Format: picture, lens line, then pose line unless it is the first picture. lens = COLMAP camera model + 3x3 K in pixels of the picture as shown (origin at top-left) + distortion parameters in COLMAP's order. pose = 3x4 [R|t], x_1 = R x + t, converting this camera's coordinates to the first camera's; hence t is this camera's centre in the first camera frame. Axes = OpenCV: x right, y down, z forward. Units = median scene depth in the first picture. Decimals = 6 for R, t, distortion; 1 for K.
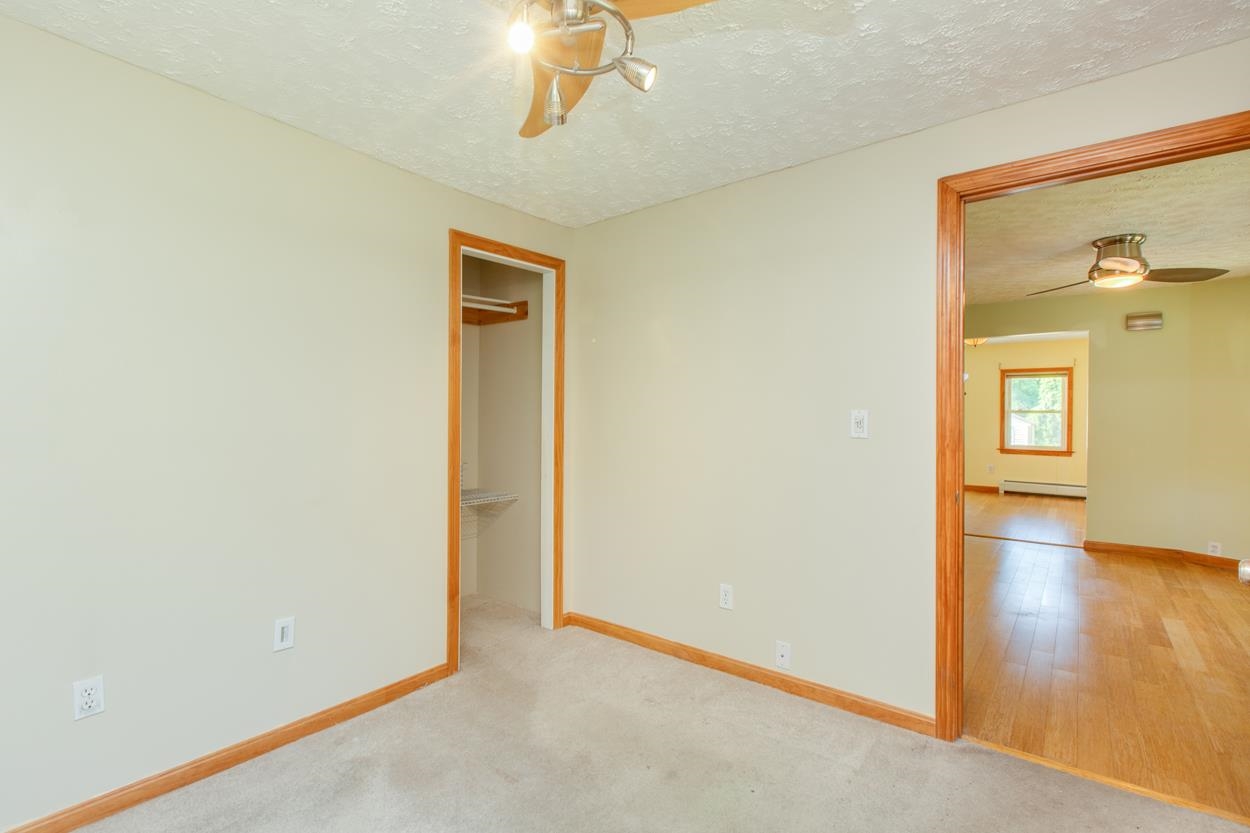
lens RADIAL K [[569.2, 0, 624.4], [0, 569.2, 413.8], [0, 0, 1]] dist [0.003714, -0.001582]
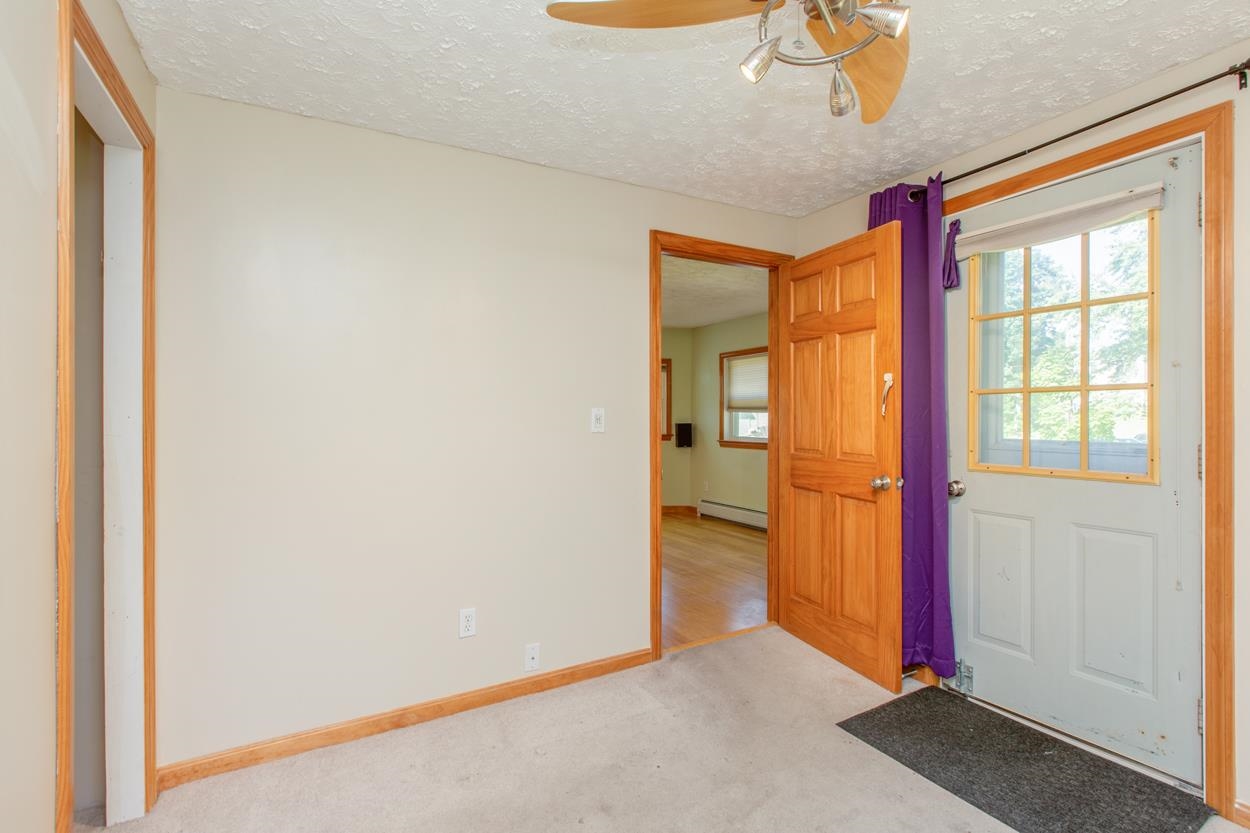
lens RADIAL K [[569.2, 0, 627.0], [0, 569.2, 413.7], [0, 0, 1]] dist [0.003714, -0.001582]
pose [[0.384928, -0.006574, 0.922923, -0.574783], [0.004247, 0.999977, 0.005352, -0.001272], [-0.922937, 0.001859, 0.384946, 0.480332]]
